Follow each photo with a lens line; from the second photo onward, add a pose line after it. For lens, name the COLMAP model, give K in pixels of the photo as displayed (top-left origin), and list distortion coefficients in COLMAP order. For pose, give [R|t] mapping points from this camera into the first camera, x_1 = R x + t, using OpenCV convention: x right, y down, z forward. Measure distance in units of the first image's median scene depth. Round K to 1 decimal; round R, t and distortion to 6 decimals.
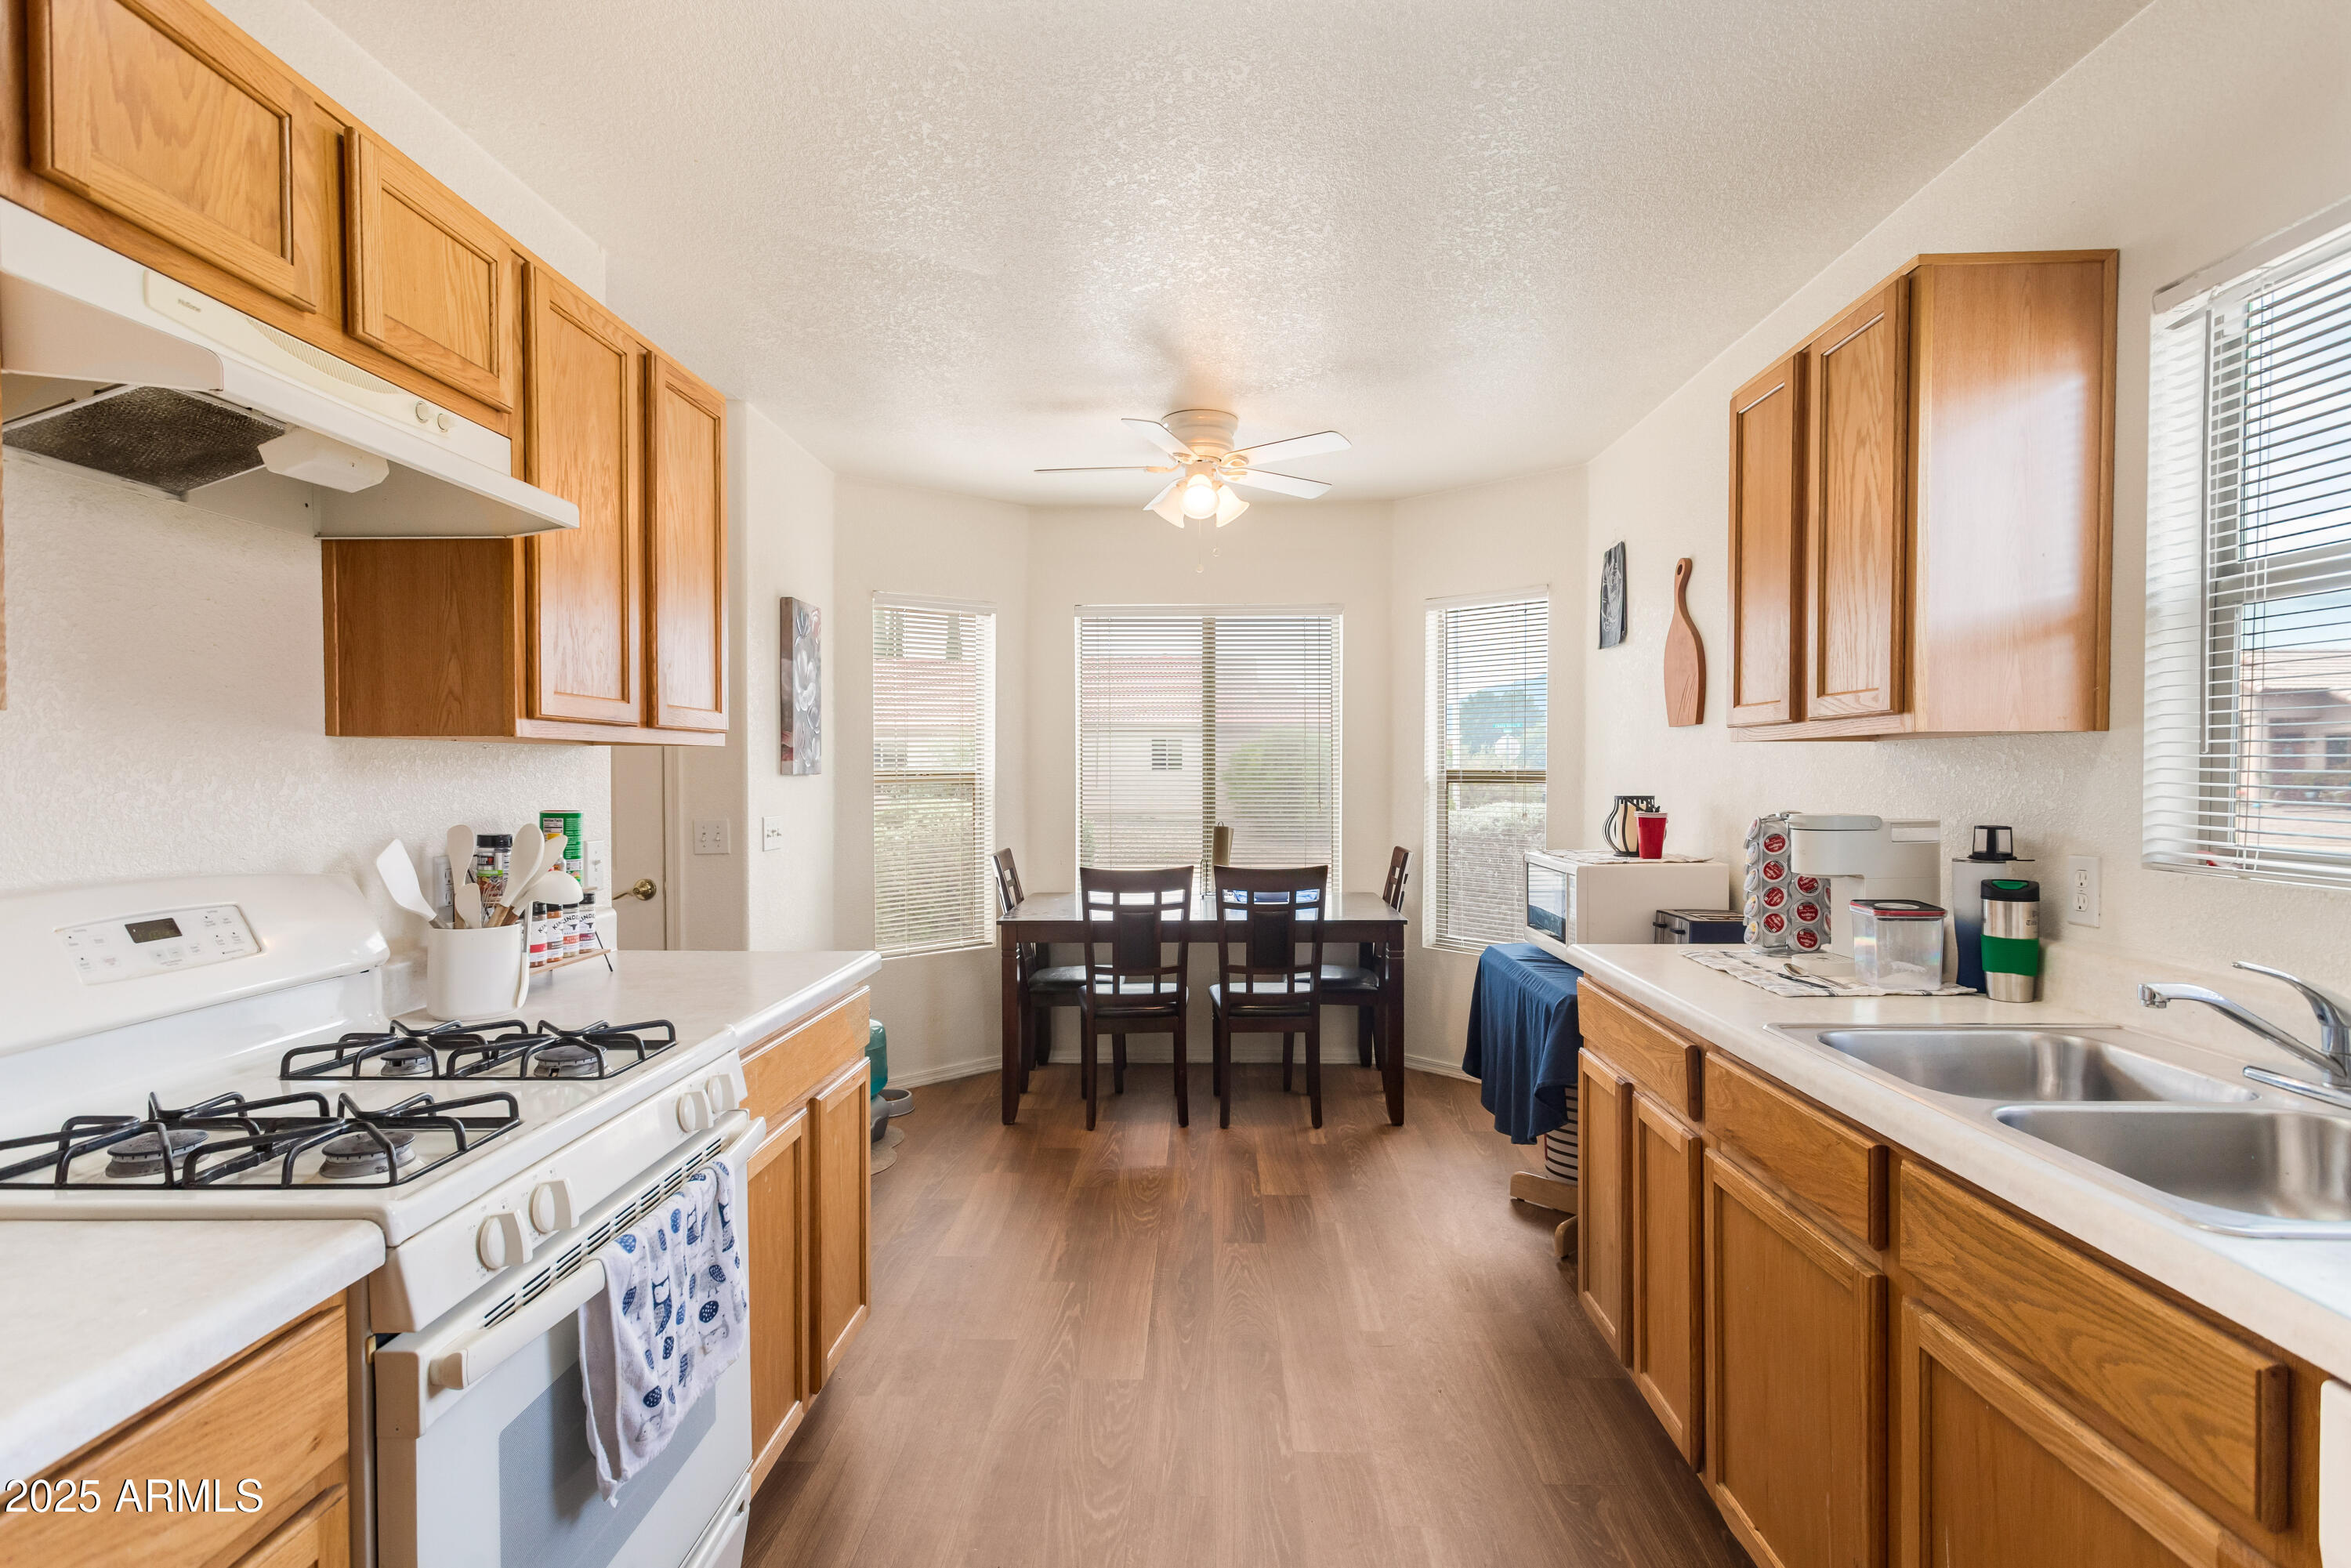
lens RADIAL K [[1166.8, 0, 1175.5], [0, 1166.8, 784.0], [0, 0, 1]] dist [-0.000011, -0.000153]
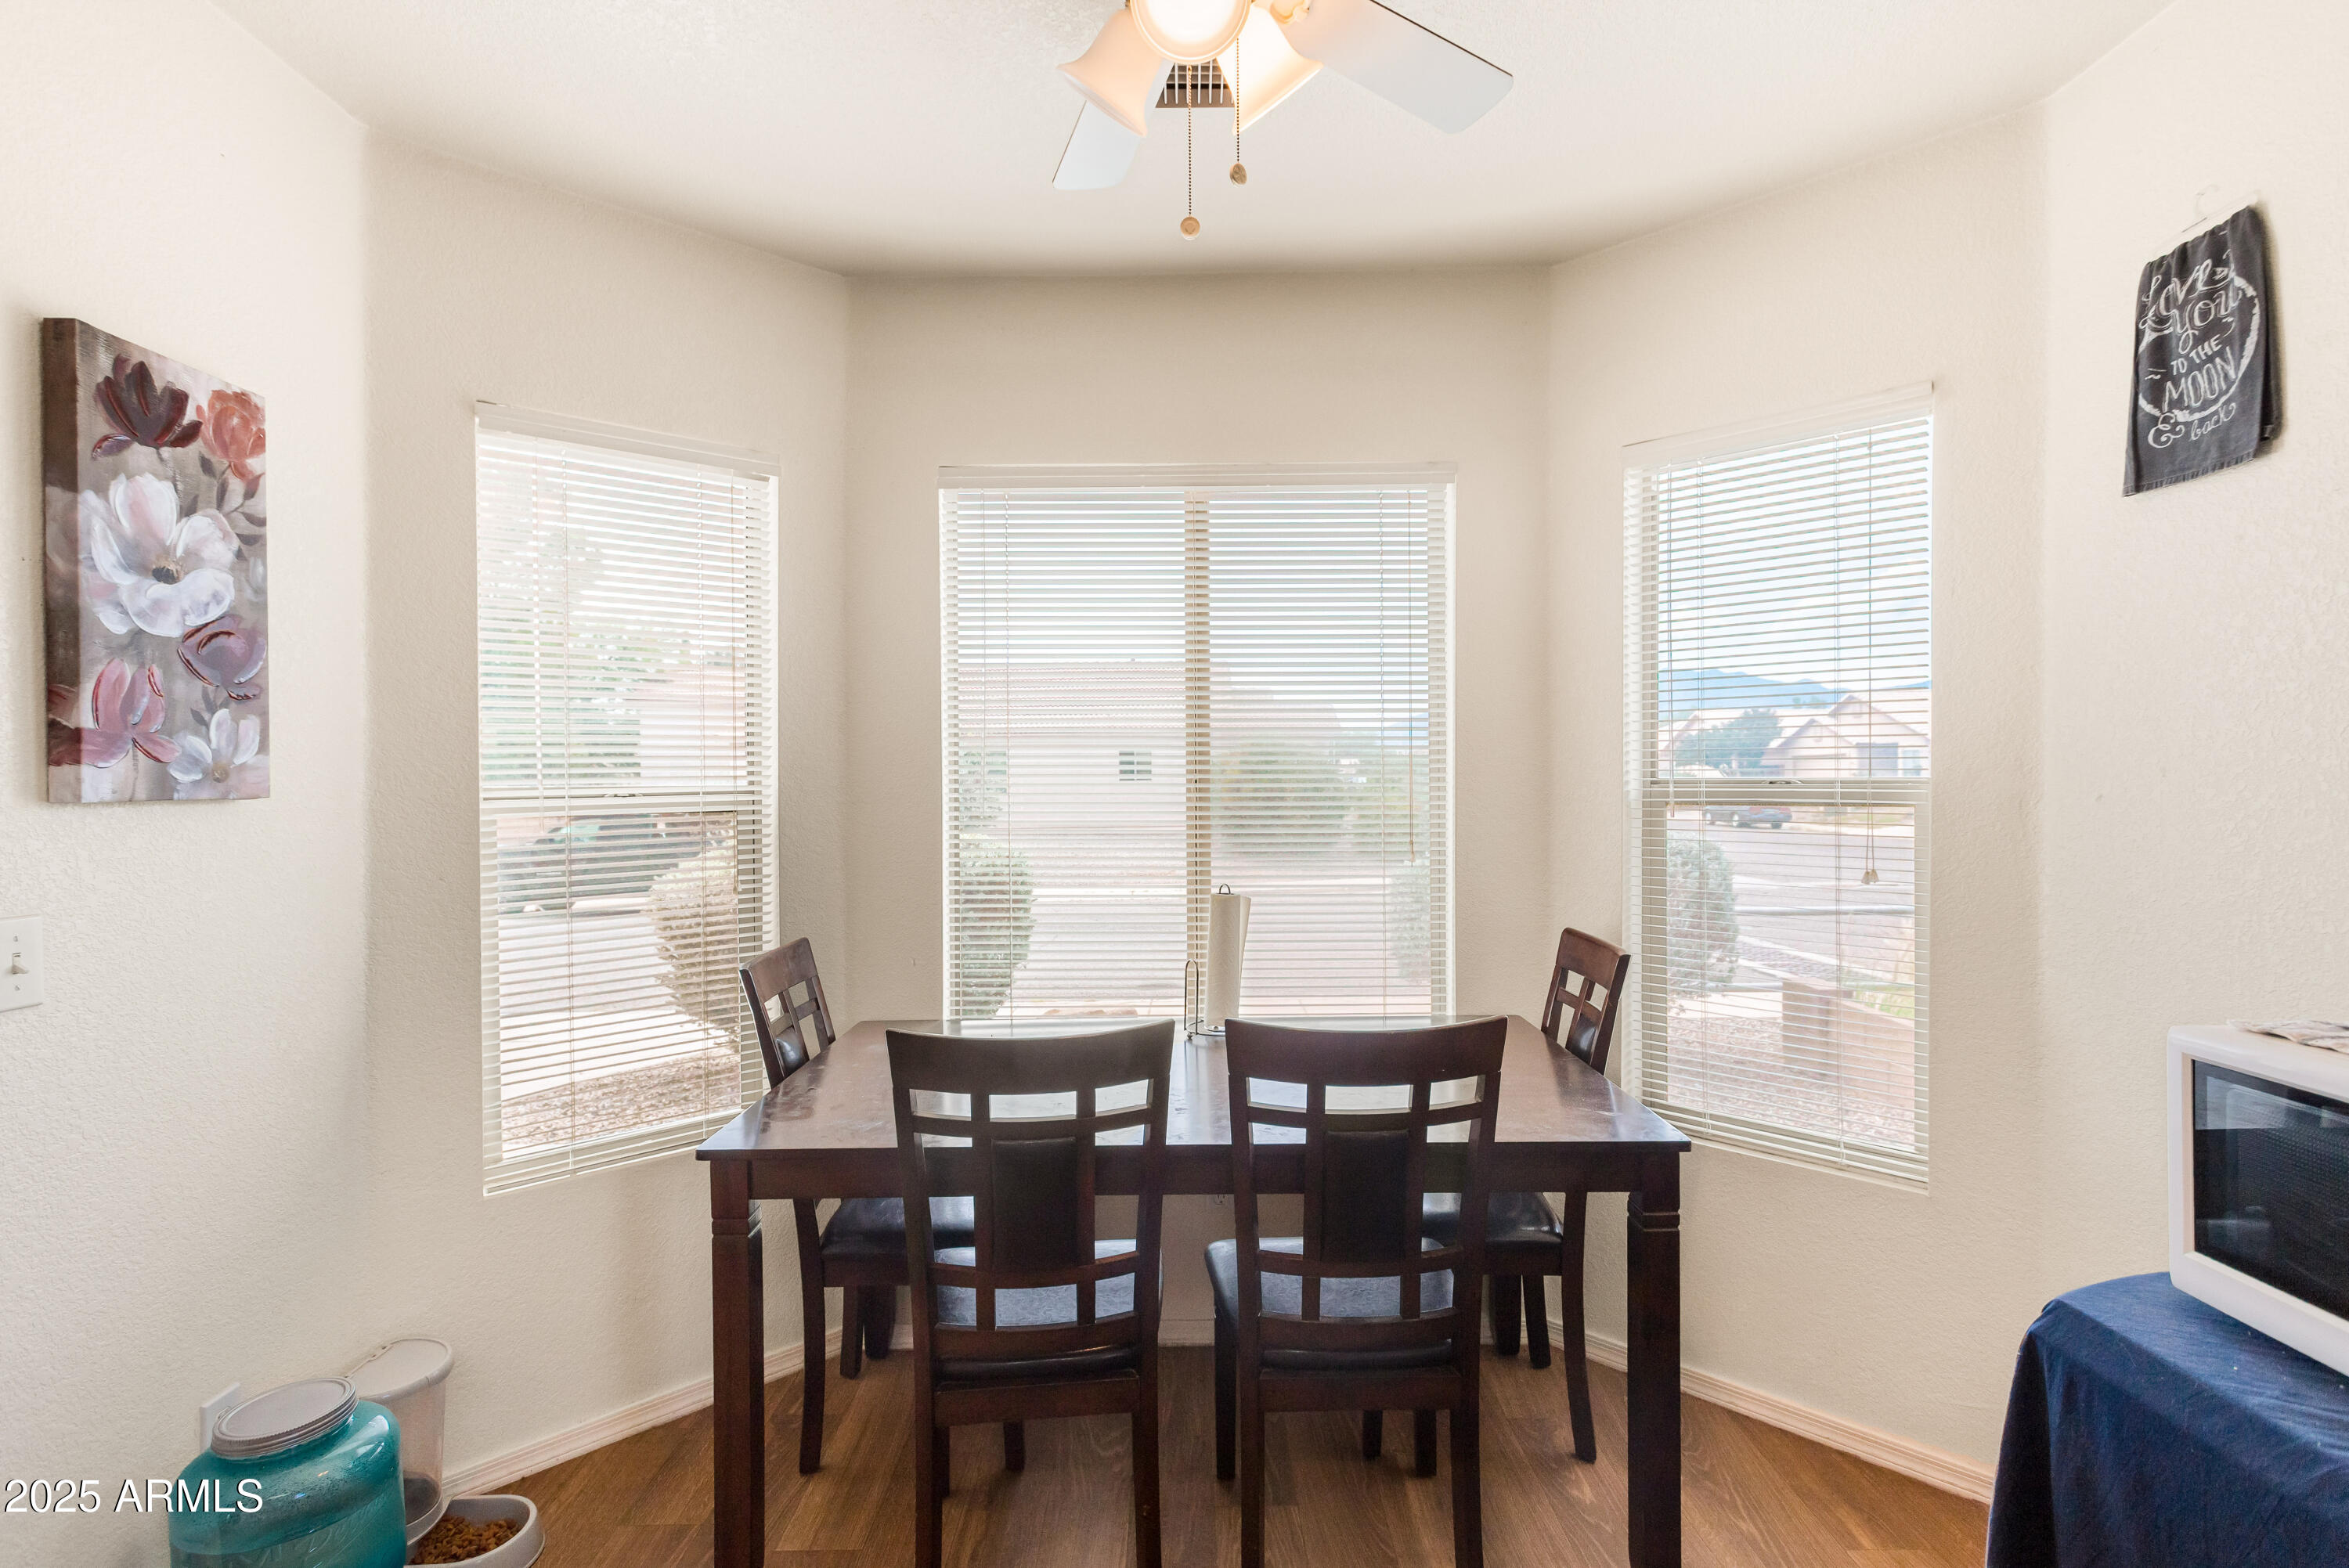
lens RADIAL K [[1165.8, 0, 1174.5], [0, 1165.8, 784.0], [0, 0, 1]] dist [-0.000011, -0.000153]
pose [[0.999695, -0.007066, 0.023676, 0.006702], [0.007256, 0.999942, -0.007959, -0.008134], [-0.023619, 0.008128, 0.999688, 0.586334]]
